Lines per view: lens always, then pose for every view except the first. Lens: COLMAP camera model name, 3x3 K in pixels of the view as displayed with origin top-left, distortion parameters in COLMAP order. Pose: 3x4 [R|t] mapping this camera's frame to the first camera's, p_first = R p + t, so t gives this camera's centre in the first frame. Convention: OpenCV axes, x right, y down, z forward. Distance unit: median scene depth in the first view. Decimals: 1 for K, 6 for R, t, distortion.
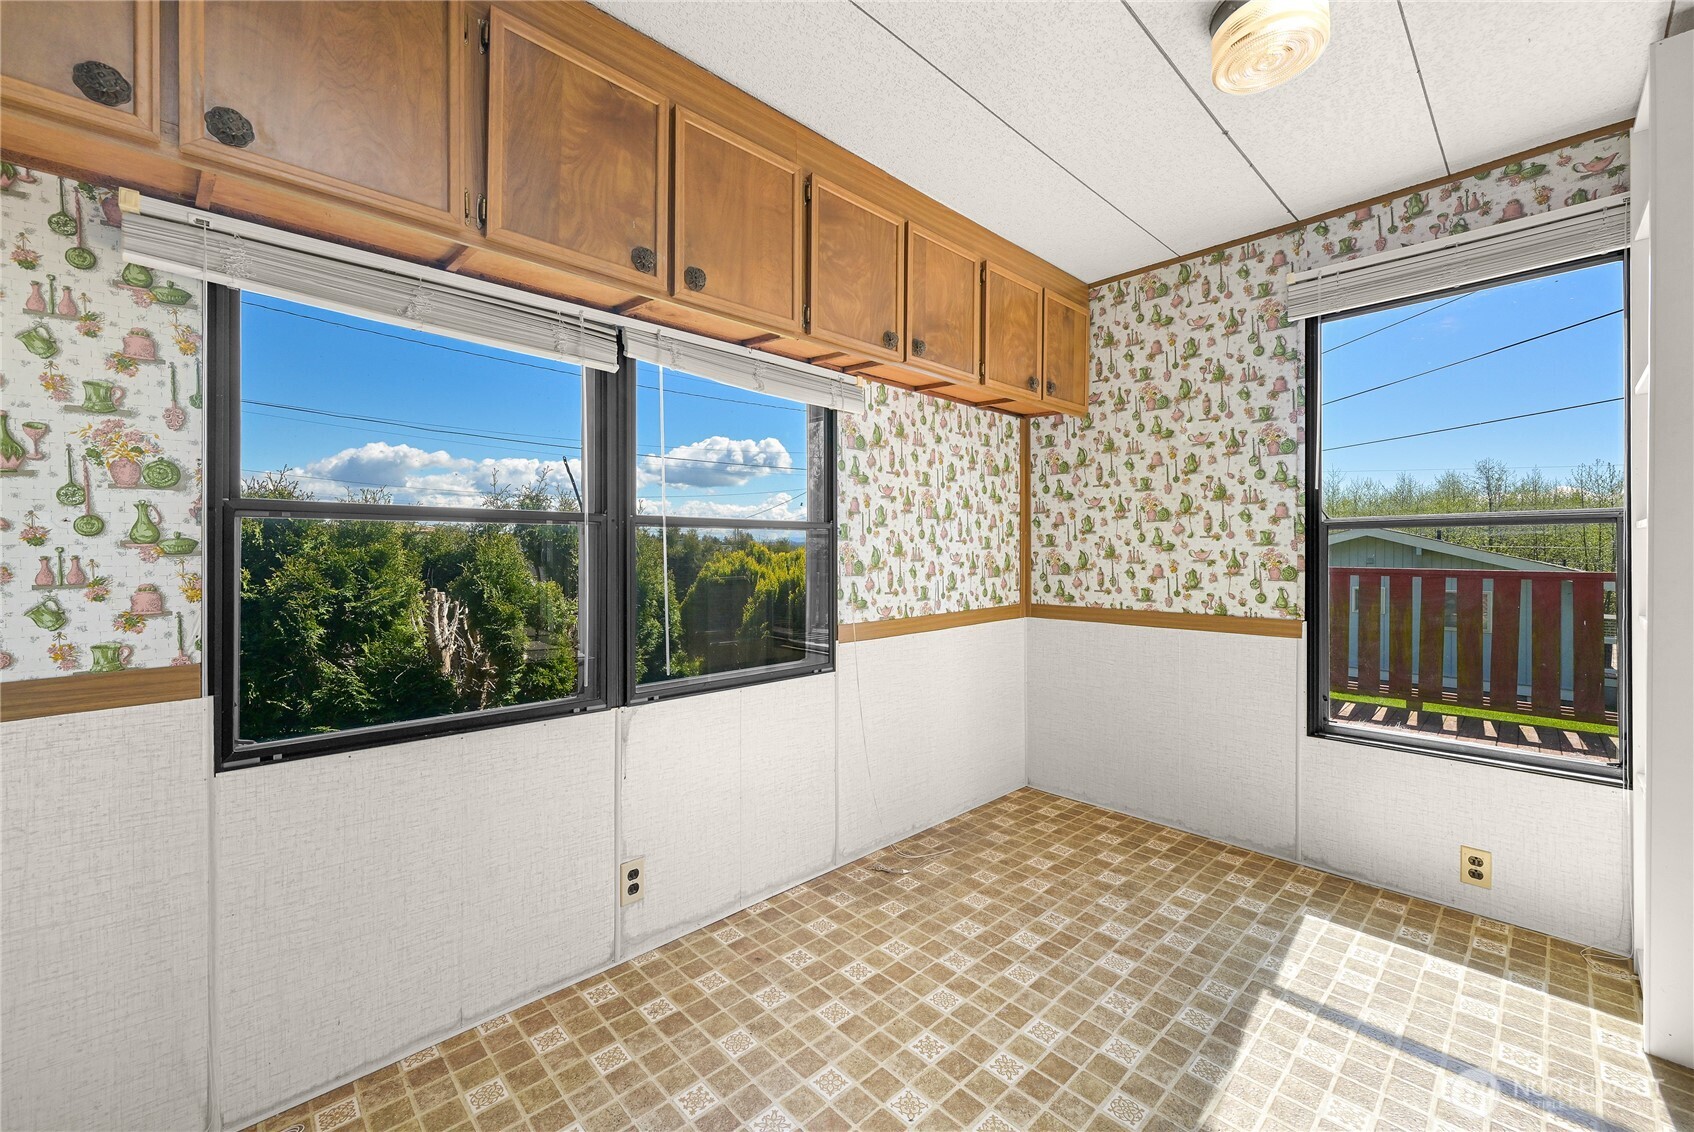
lens RADIAL K [[675.8, 0, 837.1], [0, 675.8, 547.9], [0, 0, 1]] dist [-0.003050, 0.000519]
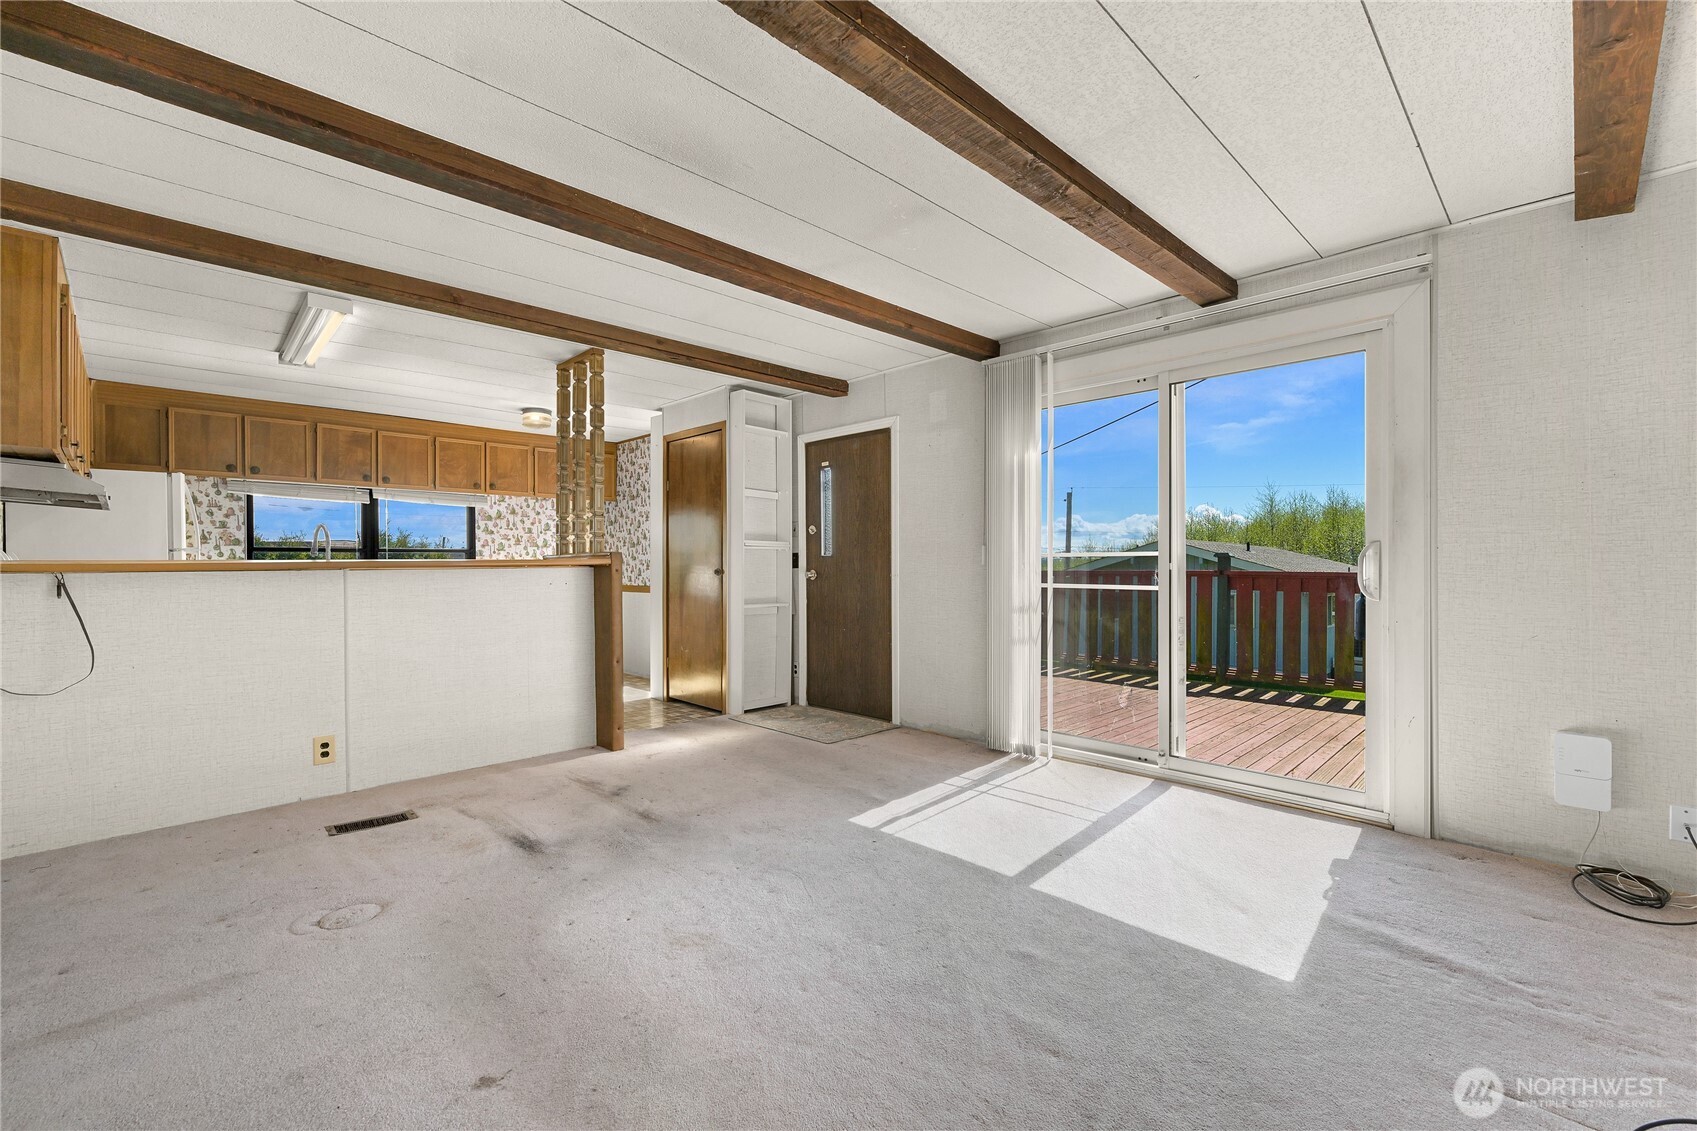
lens RADIAL K [[706.4, 0, 843.9], [0, 706.4, 570.6], [0, 0, 1]] dist [-0.004203, 0.000791]
pose [[0.999171, -0.006679, 0.040147, 1.303188], [0.006160, 0.999896, 0.013031, 0.017489], [-0.040229, -0.012773, 0.999109, -1.771934]]
